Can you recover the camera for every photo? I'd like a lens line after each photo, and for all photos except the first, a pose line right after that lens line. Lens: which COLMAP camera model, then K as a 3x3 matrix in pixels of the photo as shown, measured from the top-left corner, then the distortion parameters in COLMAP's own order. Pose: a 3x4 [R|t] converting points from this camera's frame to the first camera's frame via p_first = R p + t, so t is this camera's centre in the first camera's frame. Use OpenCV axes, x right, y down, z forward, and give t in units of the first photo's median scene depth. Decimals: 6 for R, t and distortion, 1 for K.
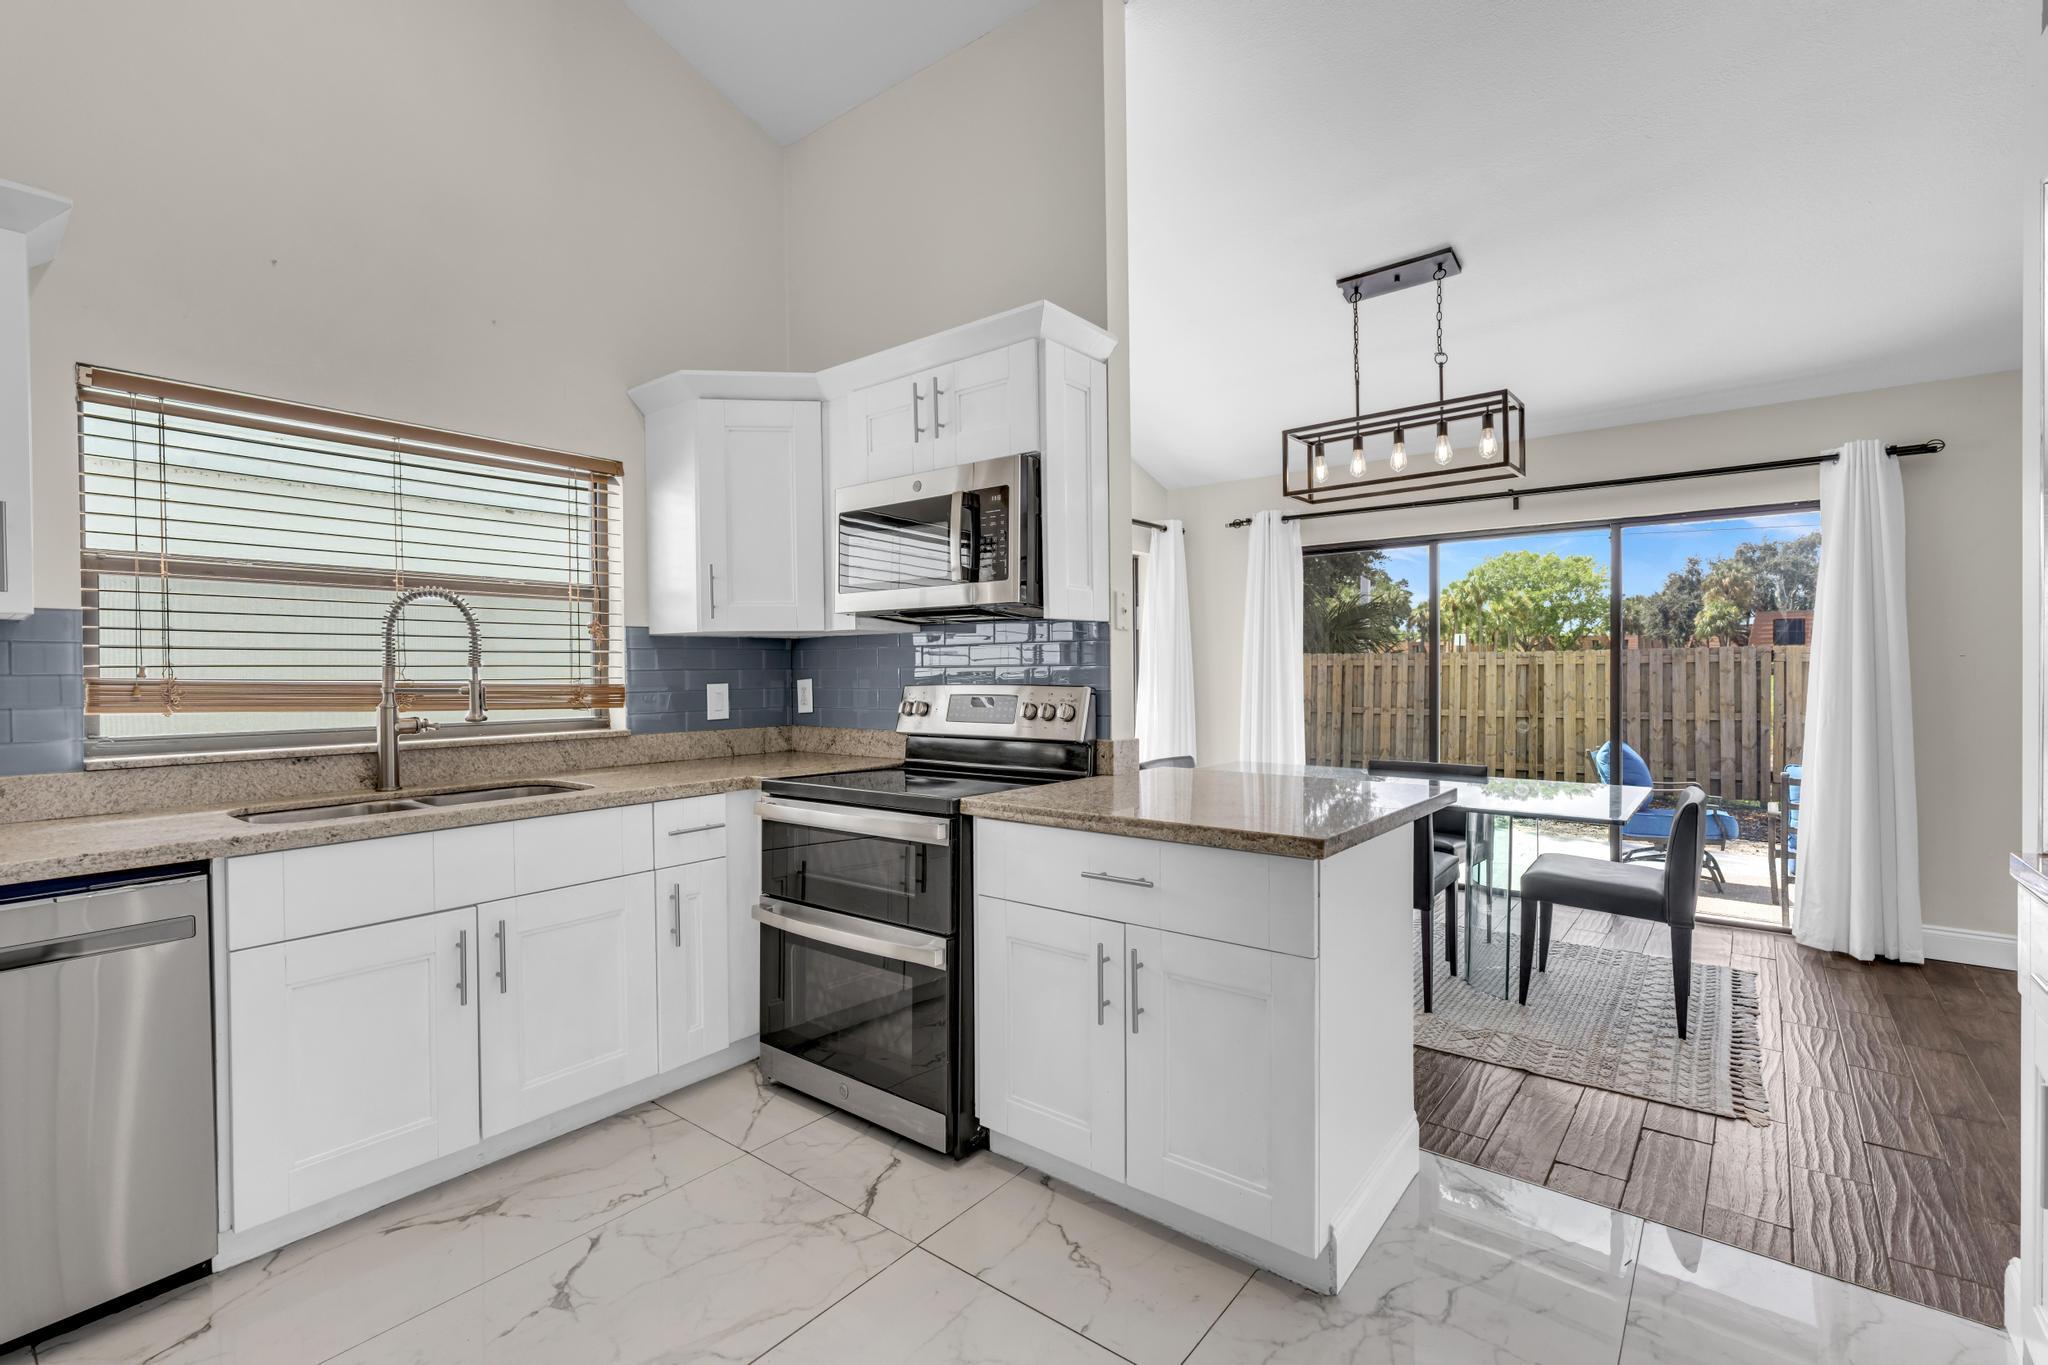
lens RADIAL K [[923.7, 0, 1020.3], [0, 923.7, 679.3], [0, 0, 1]] dist [-0.001711, 0.001088]
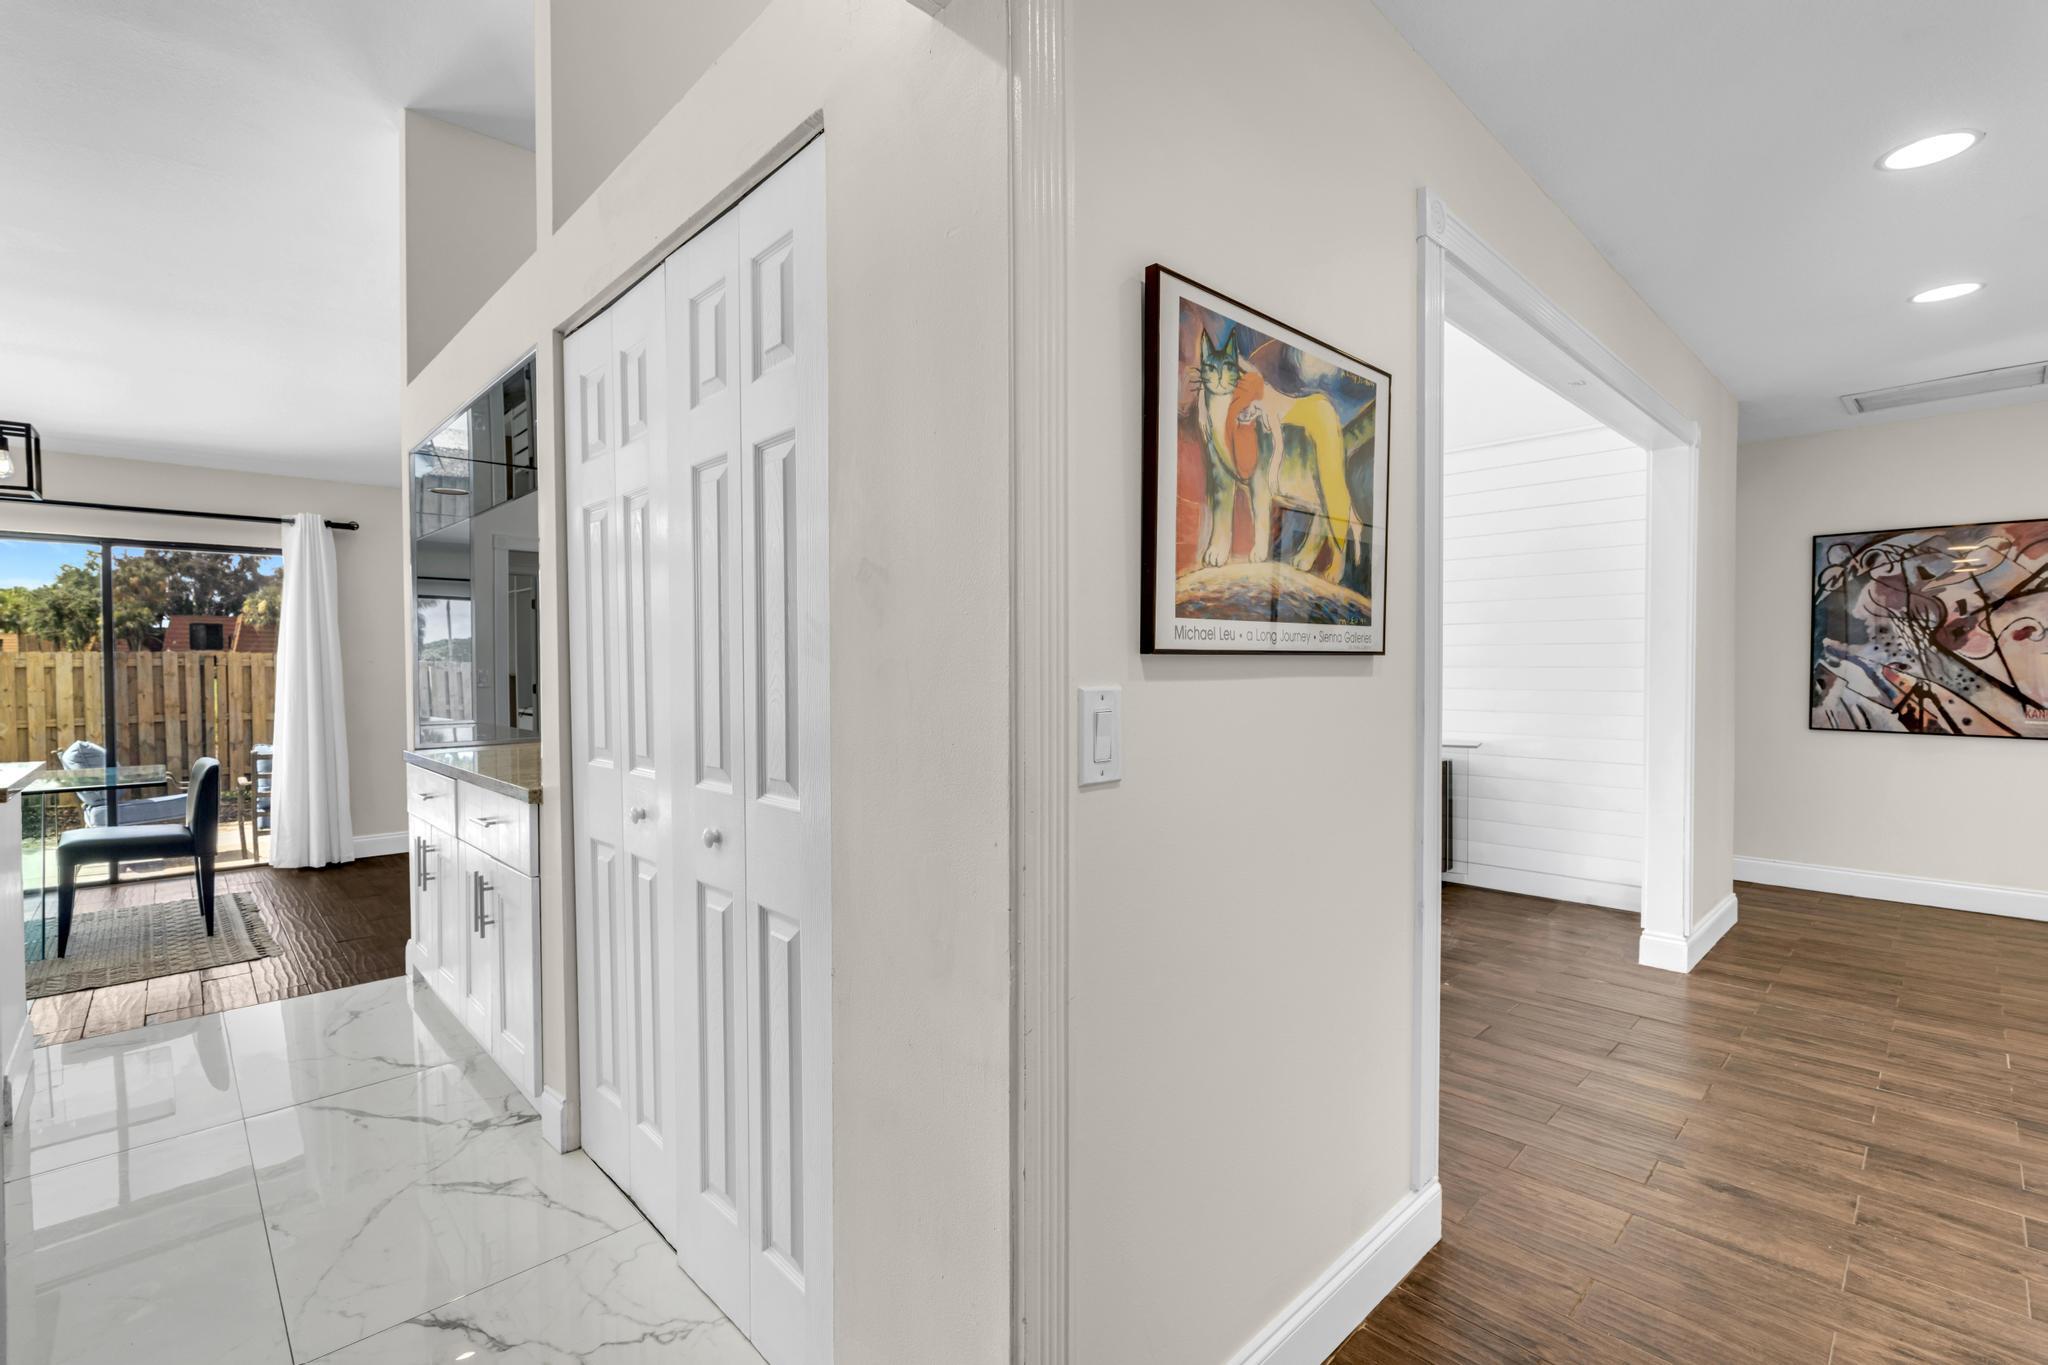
lens RADIAL K [[923.7, 0, 1020.3], [0, 923.7, 679.3], [0, 0, 1]] dist [-0.001711, 0.001088]
pose [[0.149965, -0.010848, 0.988632, -0.129684], [0.016424, 0.999829, 0.008480, 0.003355], [-0.988555, 0.014965, 0.150118, -0.115554]]
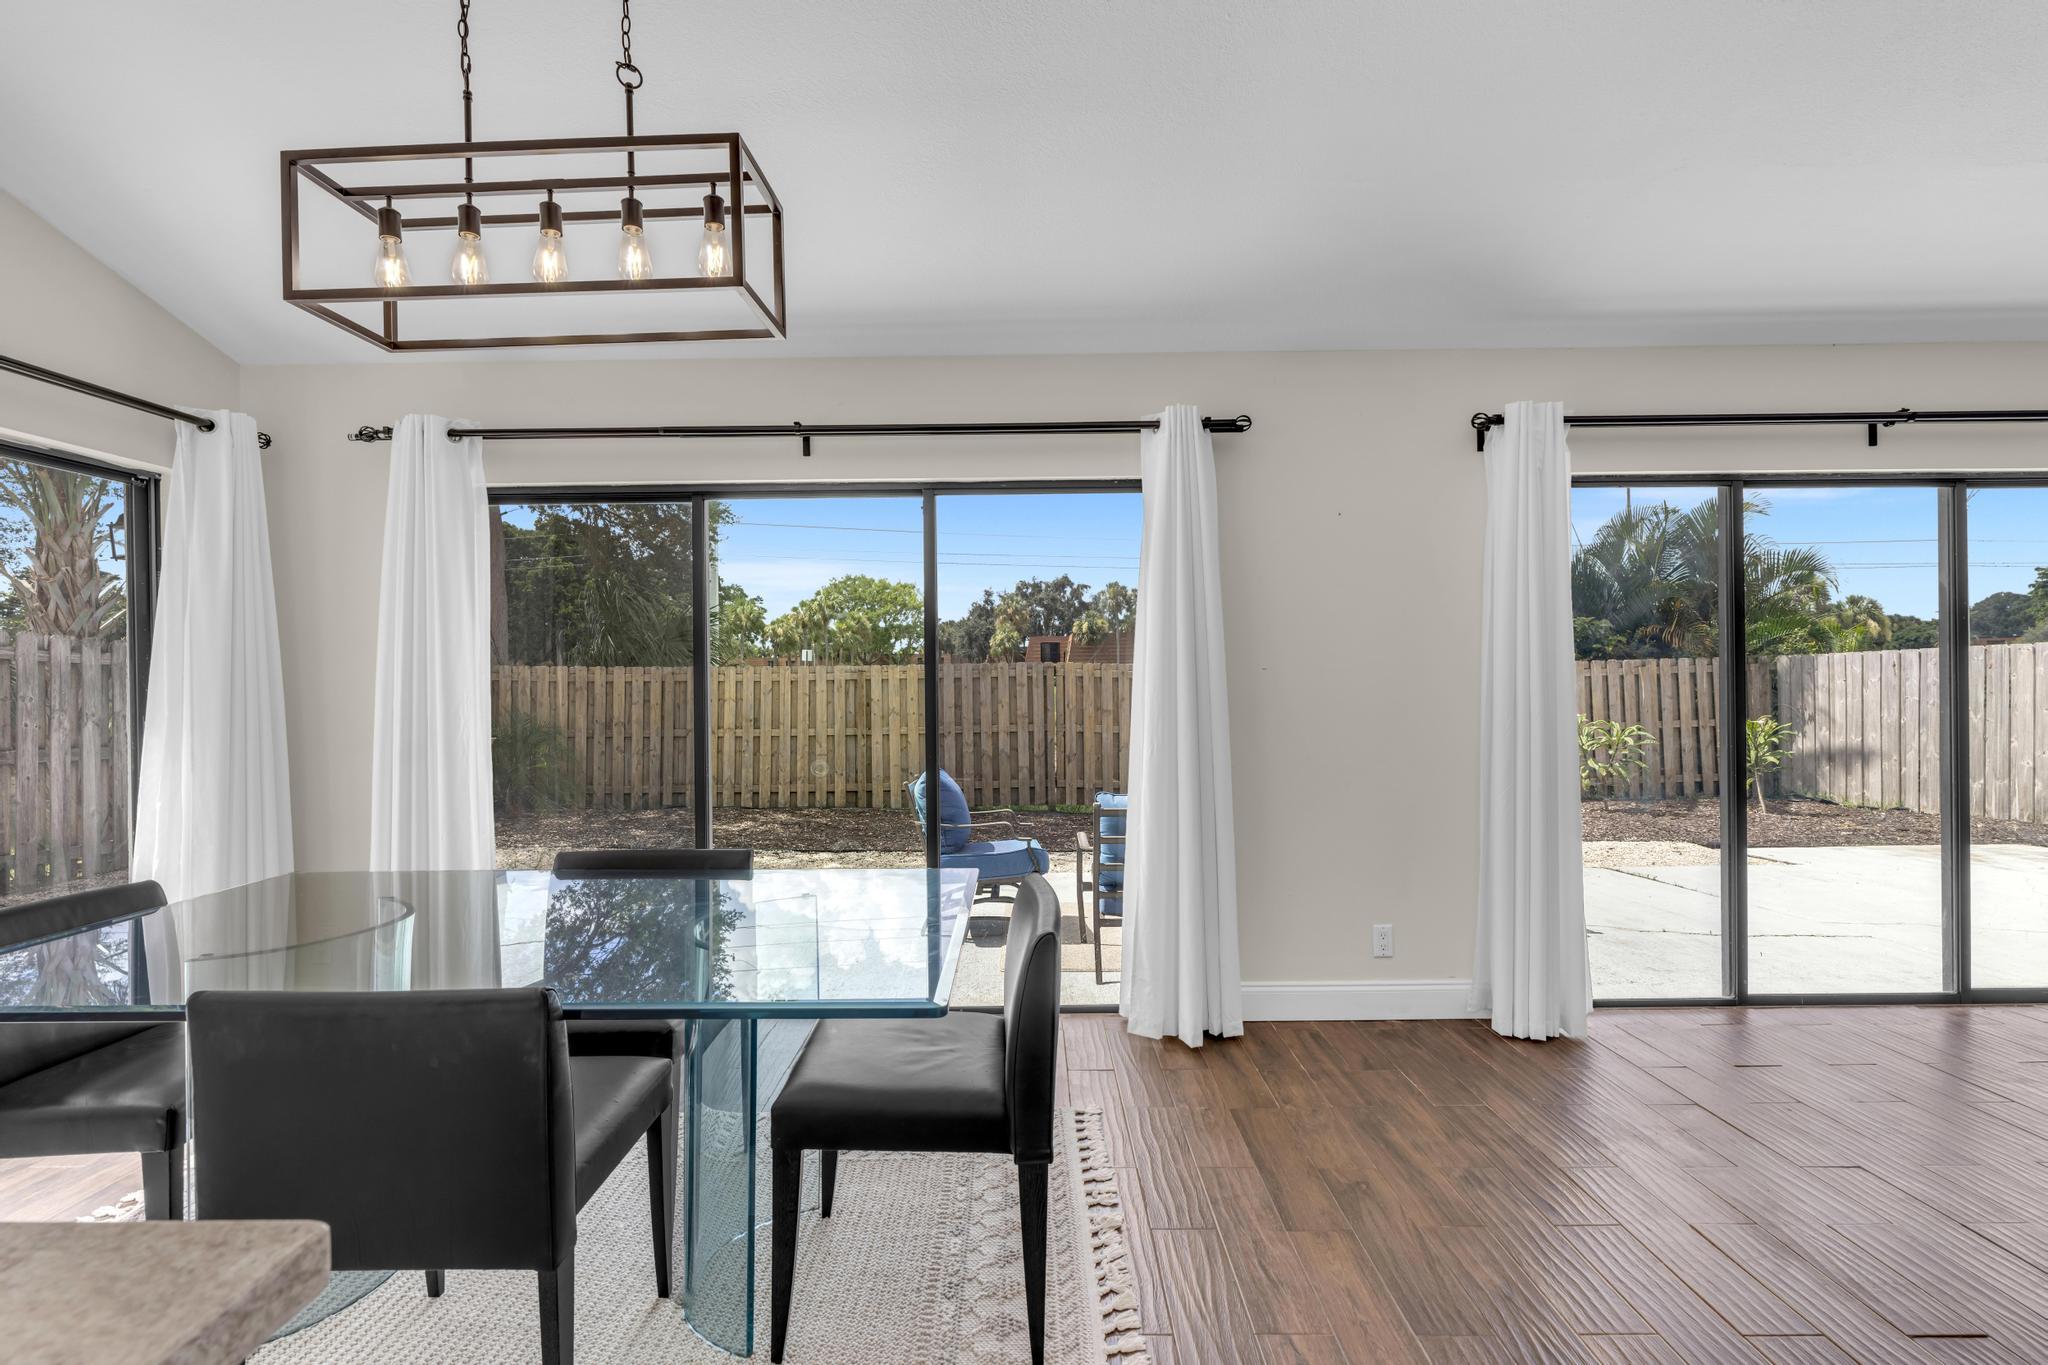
lens RADIAL K [[923.7, 0, 1020.3], [0, 923.7, 679.3], [0, 0, 1]] dist [-0.001711, 0.001088]
pose [[0.787002, -0.002419, 0.616945, 0.104262], [0.012384, 0.999853, -0.011877, -0.002953], [-0.616826, 0.016988, 0.786917, 0.159211]]
